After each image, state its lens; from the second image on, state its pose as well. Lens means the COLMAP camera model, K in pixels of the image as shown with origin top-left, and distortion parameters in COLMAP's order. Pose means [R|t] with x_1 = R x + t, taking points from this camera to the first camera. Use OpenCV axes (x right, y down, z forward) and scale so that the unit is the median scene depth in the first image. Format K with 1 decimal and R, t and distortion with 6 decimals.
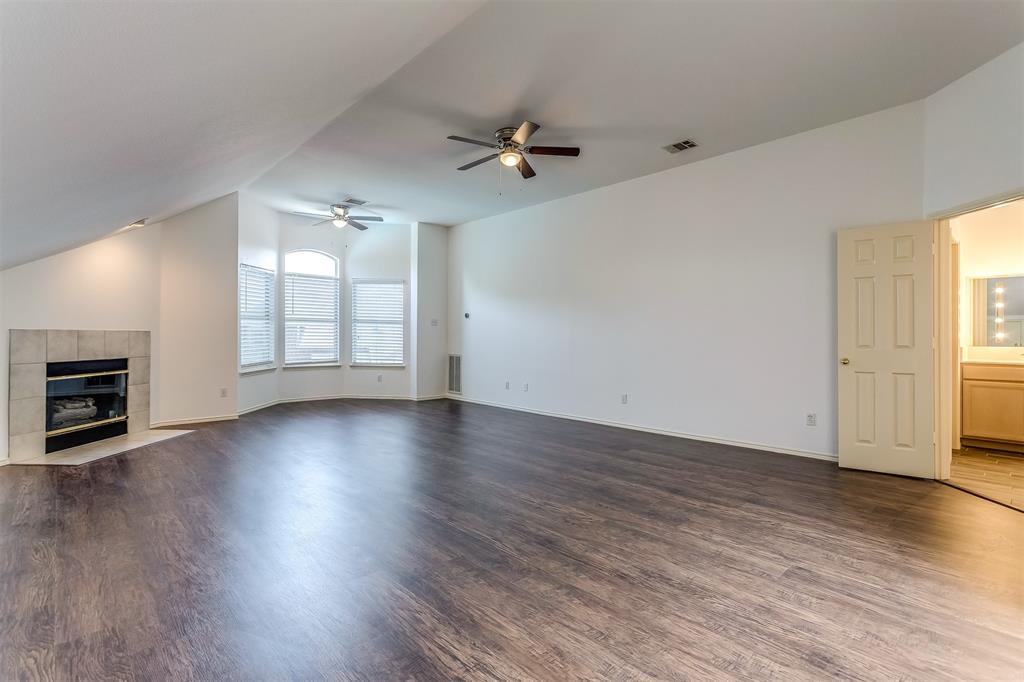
lens RADIAL K [[496.6, 0, 510.4], [0, 496.6, 336.3], [0, 0, 1]] dist [-0.003089, 0.001383]
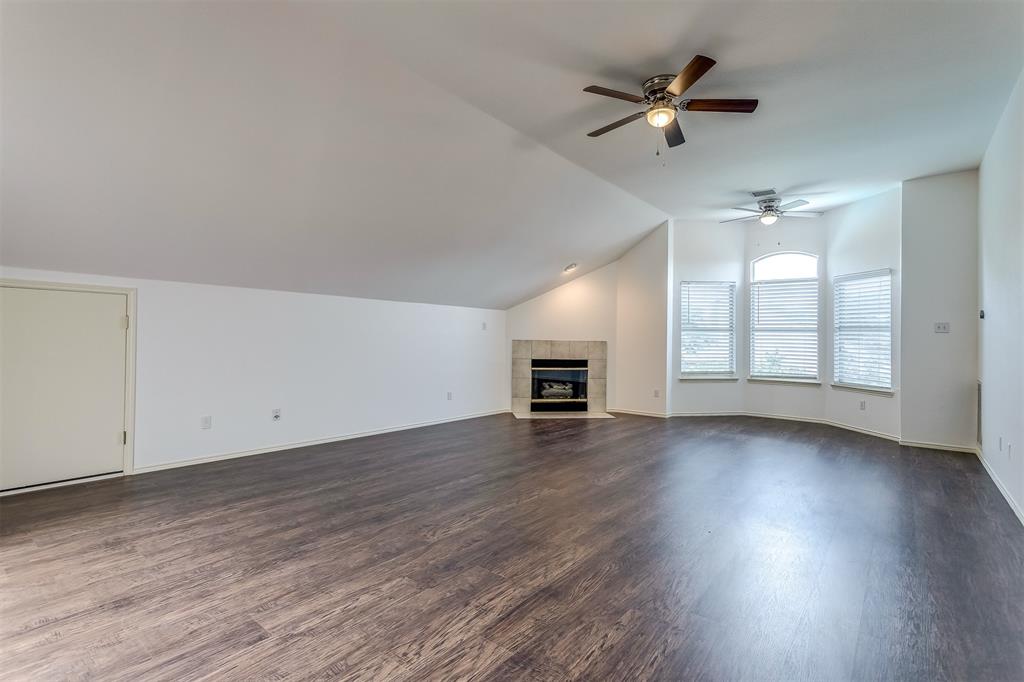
lens RADIAL K [[496.6, 0, 508.5], [0, 496.6, 339.3], [0, 0, 1]] dist [-0.003089, 0.001383]
pose [[0.122431, -0.006537, -0.992455, 0.781018], [-0.015463, 0.999844, -0.008493, 0.000492], [0.992357, 0.016386, 0.122311, 0.713008]]
